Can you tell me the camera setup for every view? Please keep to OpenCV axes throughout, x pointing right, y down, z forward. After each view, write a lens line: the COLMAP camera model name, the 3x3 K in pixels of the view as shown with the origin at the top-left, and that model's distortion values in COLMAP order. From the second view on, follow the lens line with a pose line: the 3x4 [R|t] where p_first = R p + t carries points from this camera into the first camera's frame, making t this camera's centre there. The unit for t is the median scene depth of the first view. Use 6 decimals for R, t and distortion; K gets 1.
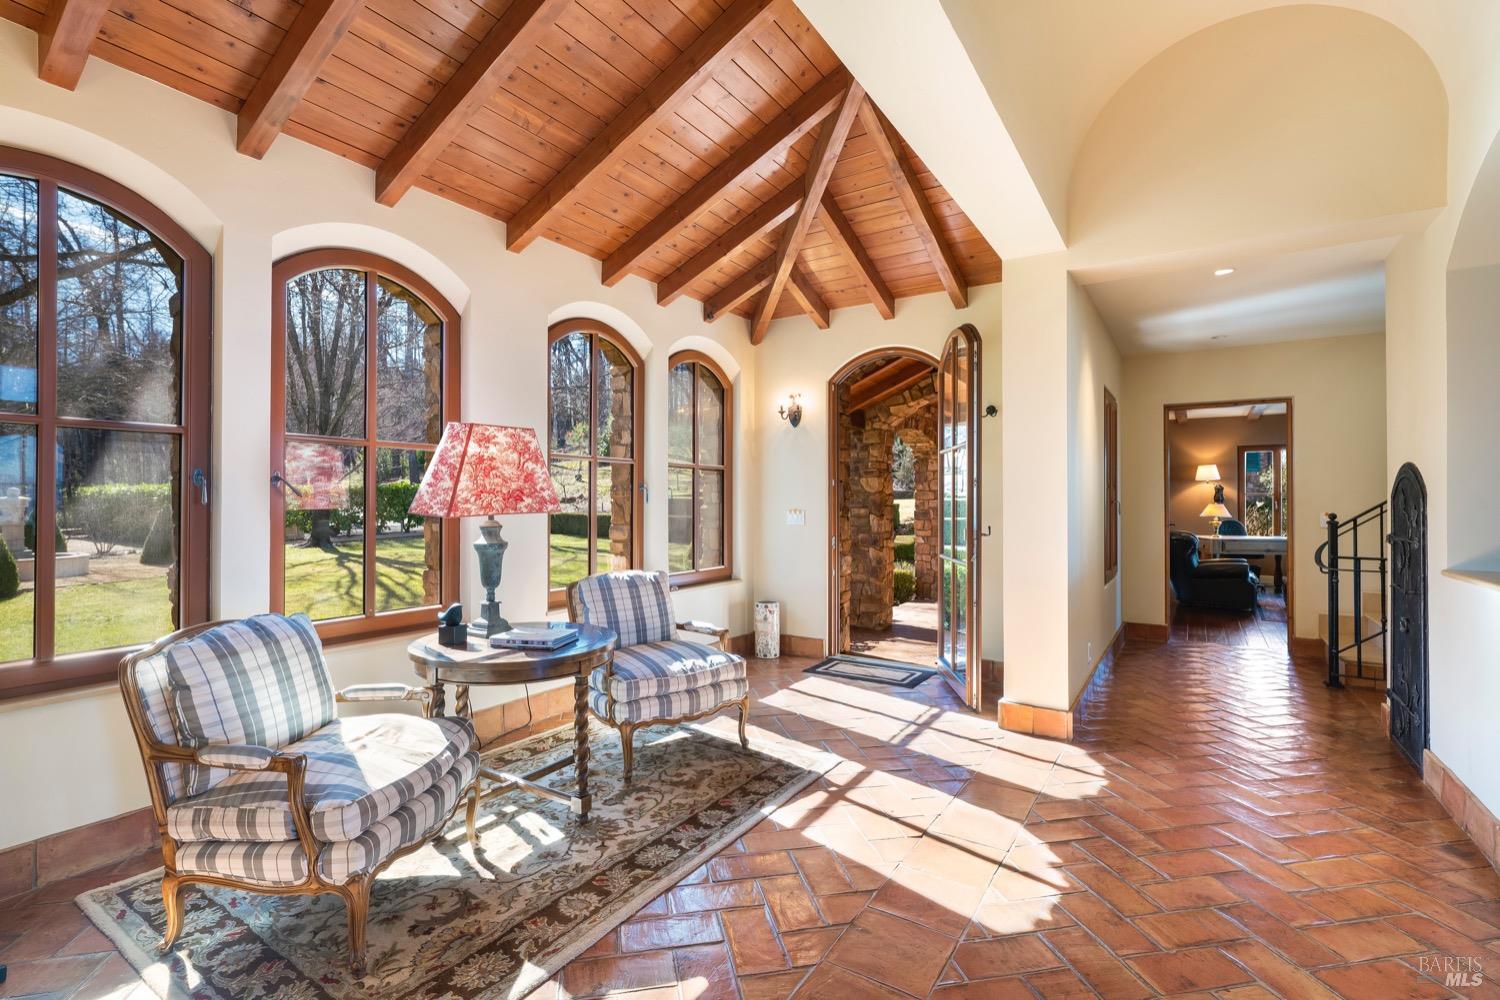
lens RADIAL K [[684.8, 0, 745.2], [0, 684.8, 497.8], [0, 0, 1]] dist [0.002279, 0.000152]
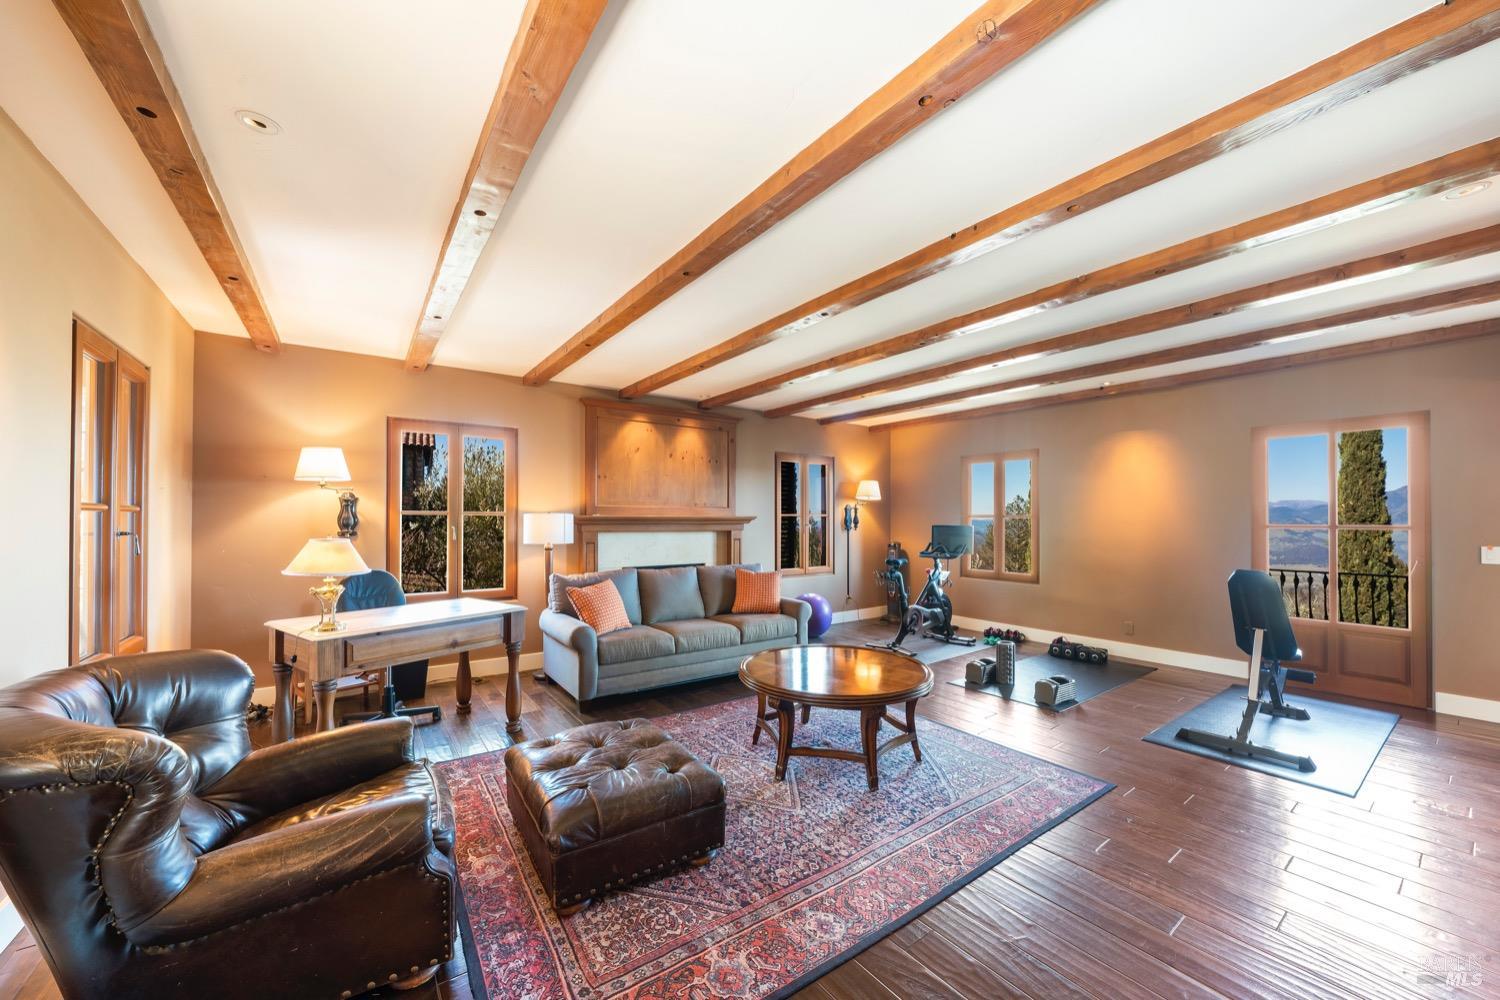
lens RADIAL K [[554.1, 0, 746.4], [0, 554.1, 509.0], [0, 0, 1]] dist [-0.013800, 0.001968]
pose [[0.366796, 0.010201, 0.930245, 0.448490], [-0.002933, 0.999948, -0.009809, -0.005445], [-0.930297, 0.000869, 0.366807, 0.619866]]
